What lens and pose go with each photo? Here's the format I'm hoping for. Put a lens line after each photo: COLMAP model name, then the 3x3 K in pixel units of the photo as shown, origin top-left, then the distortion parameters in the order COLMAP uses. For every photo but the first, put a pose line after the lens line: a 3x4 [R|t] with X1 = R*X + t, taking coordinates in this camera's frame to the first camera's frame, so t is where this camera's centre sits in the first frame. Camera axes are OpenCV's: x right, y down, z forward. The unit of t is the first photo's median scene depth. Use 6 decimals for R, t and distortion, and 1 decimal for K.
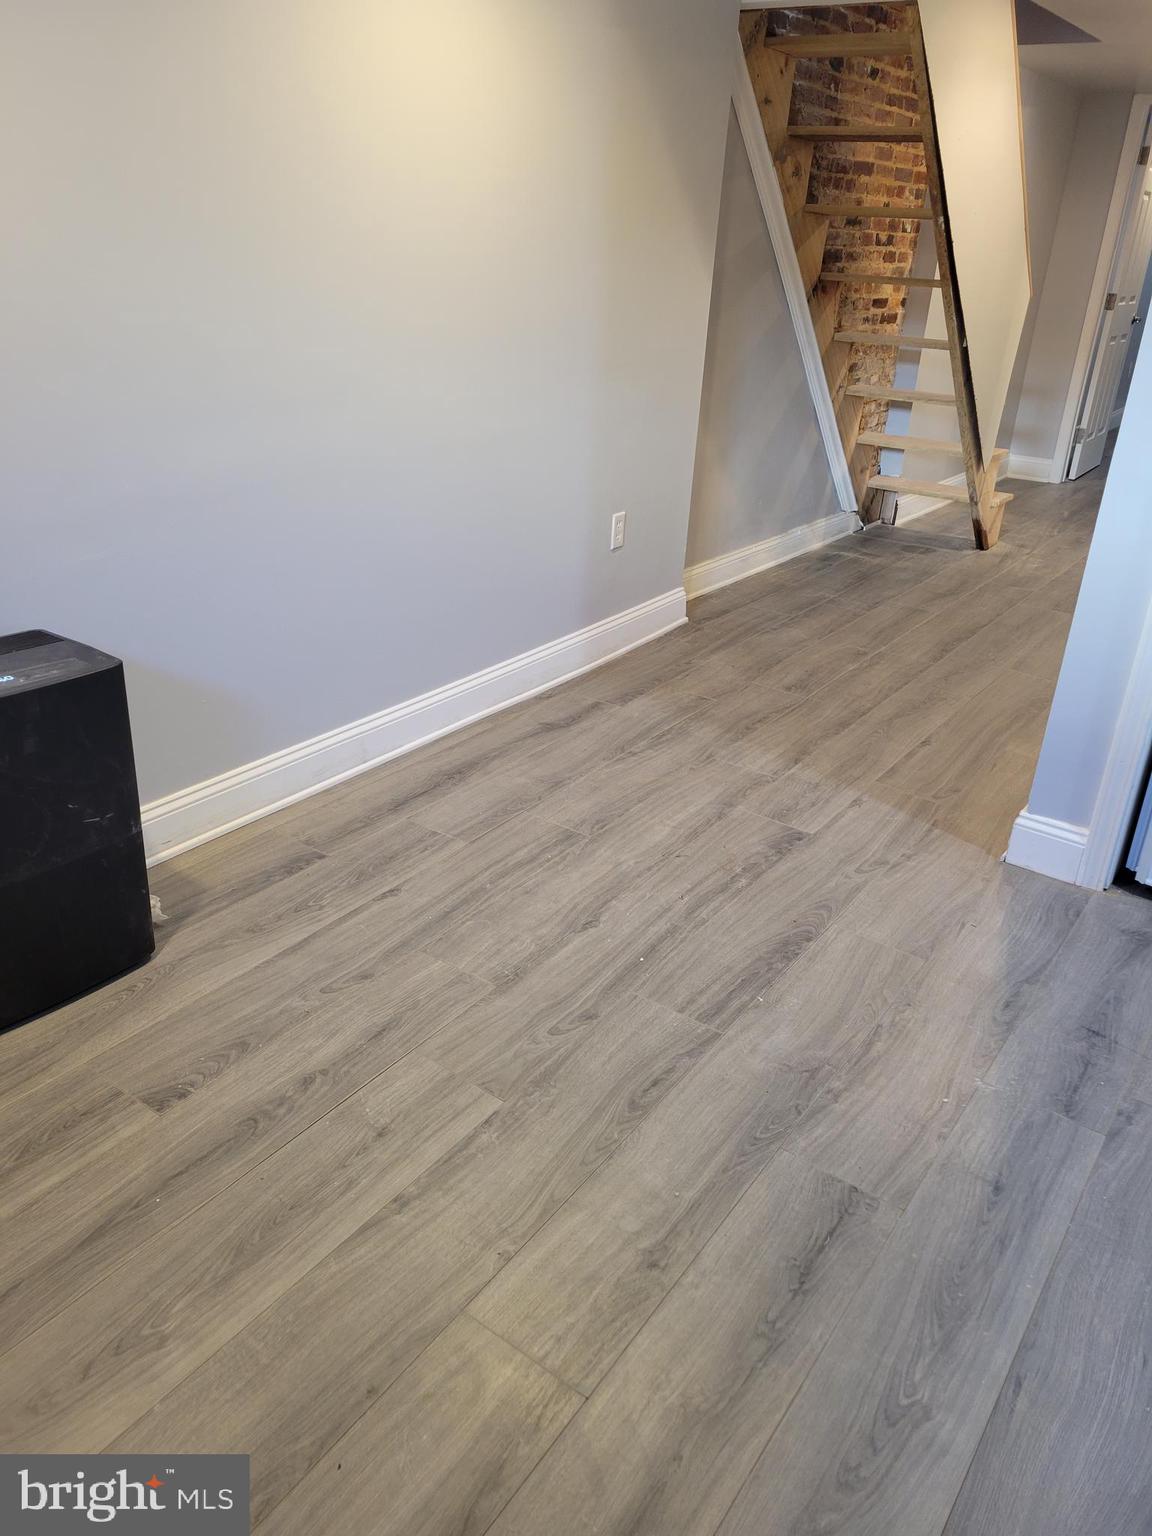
lens RADIAL K [[1153.6, 0, 570.8], [0, 1153.6, 775.2], [0, 0, 1]] dist [0.031678, -0.003506]
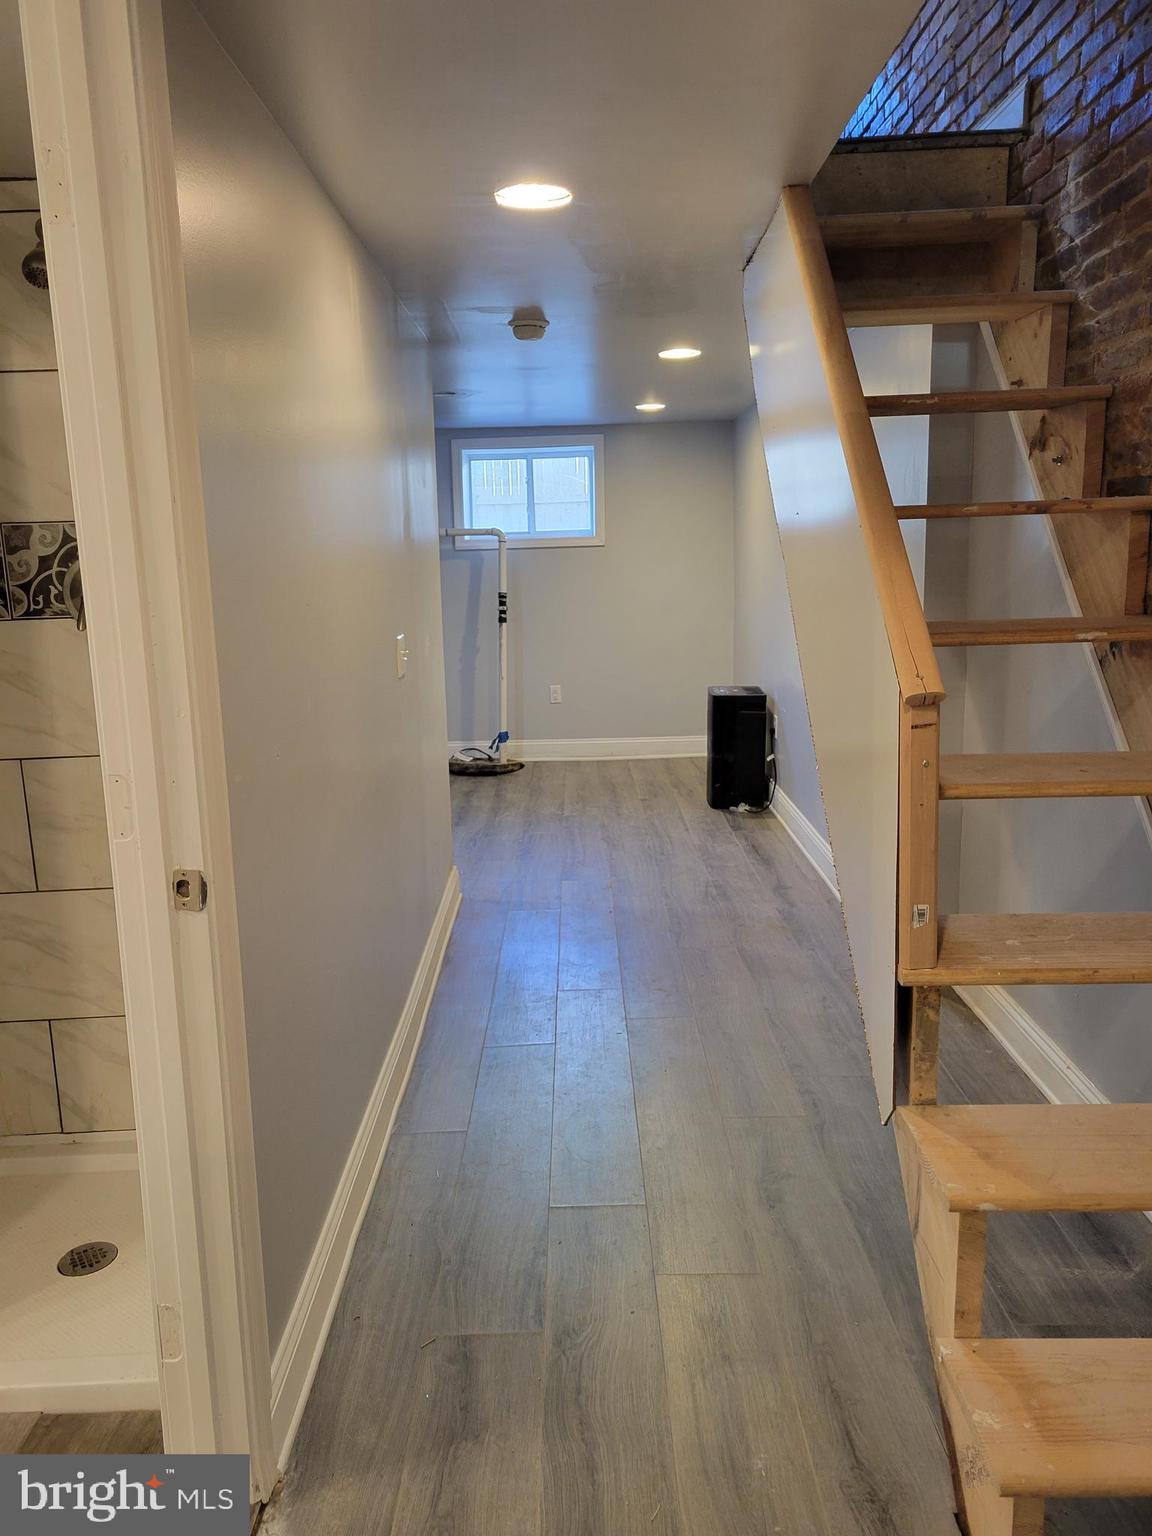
lens RADIAL K [[1153.6, 0, 575.8], [0, 1153.6, 768.0], [0, 0, 1]] dist [0.031678, -0.003506]
pose [[-0.819387, 0.087563, -0.566514, 0.931678], [-0.244549, 0.840428, 0.483607, -0.751246], [0.518461, 0.534802, -0.667223, 1.668513]]
